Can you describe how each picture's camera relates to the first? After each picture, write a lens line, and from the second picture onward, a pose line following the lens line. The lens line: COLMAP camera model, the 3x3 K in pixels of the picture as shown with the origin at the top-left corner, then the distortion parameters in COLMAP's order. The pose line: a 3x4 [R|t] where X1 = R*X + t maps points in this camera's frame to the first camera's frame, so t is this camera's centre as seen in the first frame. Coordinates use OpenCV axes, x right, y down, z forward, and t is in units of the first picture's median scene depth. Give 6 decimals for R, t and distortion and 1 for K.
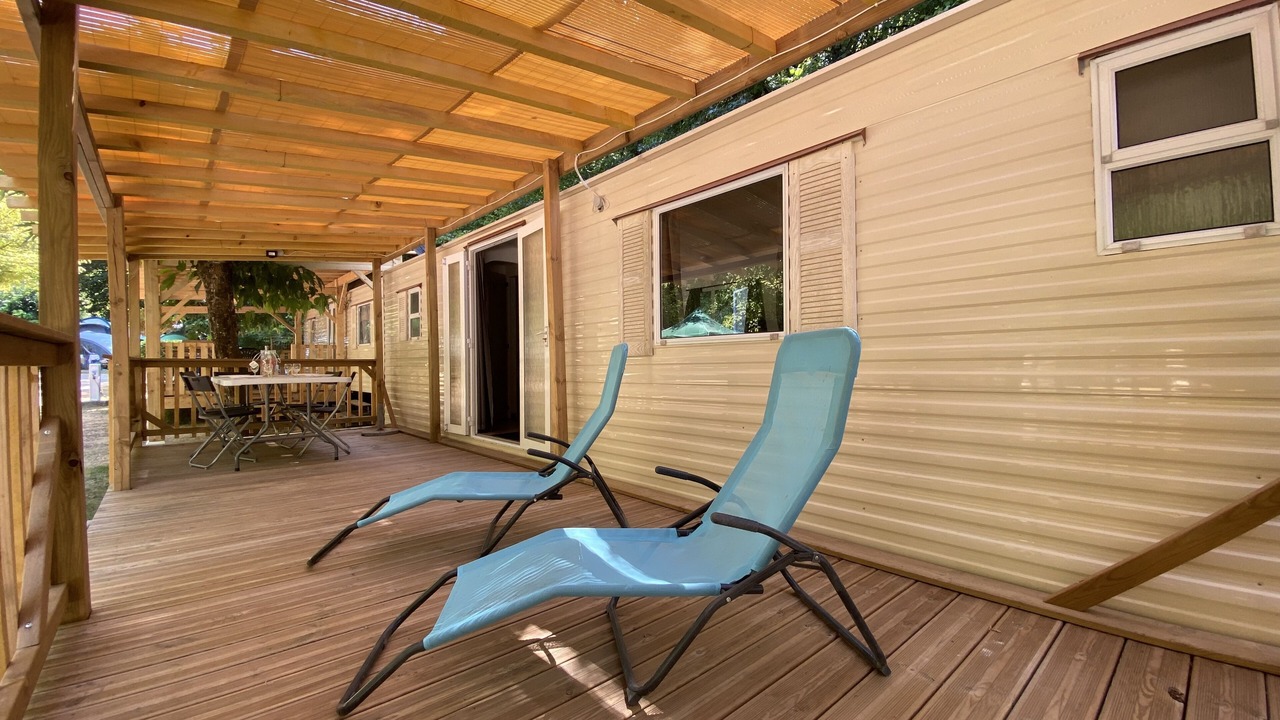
lens RADIAL K [[519.6, 0, 635.7], [0, 519.6, 361.4], [0, 0, 1]] dist [-0.008999, -0.000475]
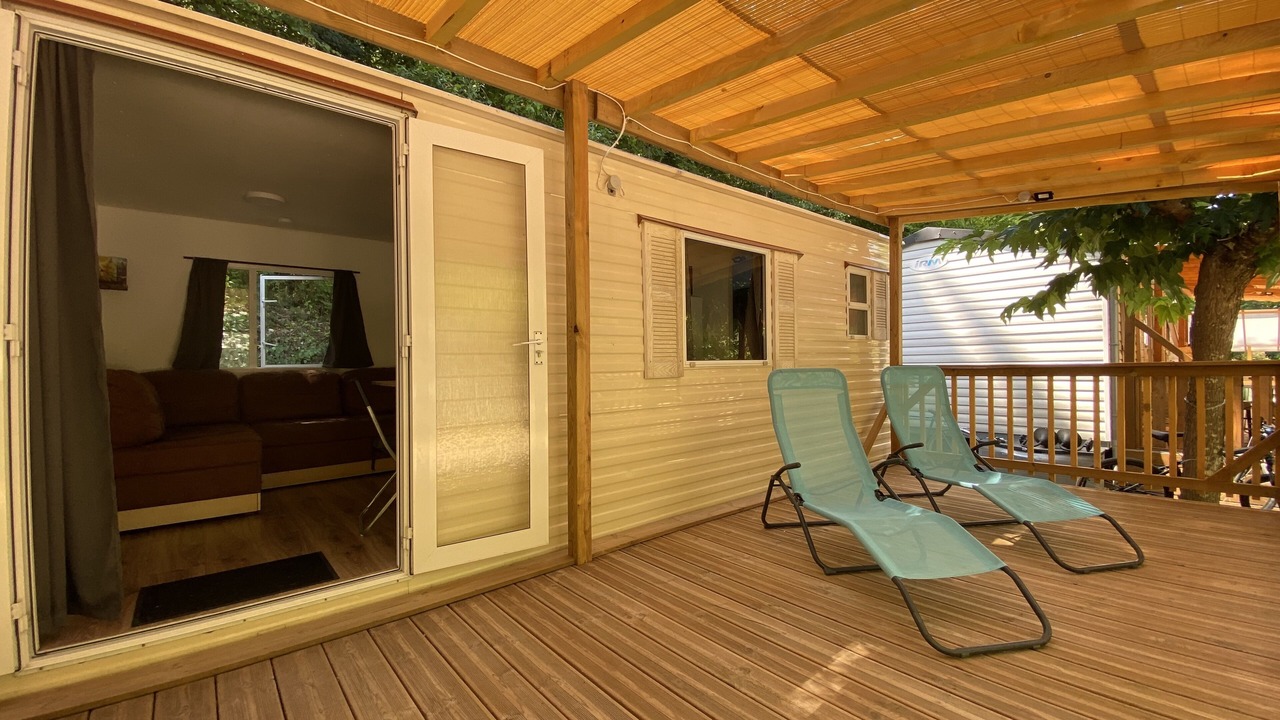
lens RADIAL K [[519.6, 0, 637.6], [0, 519.6, 363.2], [0, 0, 1]] dist [-0.008999, -0.000475]
pose [[0.041849, 0.060550, 0.997287, -1.022591], [0.029210, 0.997661, -0.061799, 0.025794], [-0.998697, 0.031717, 0.039983, 1.124637]]
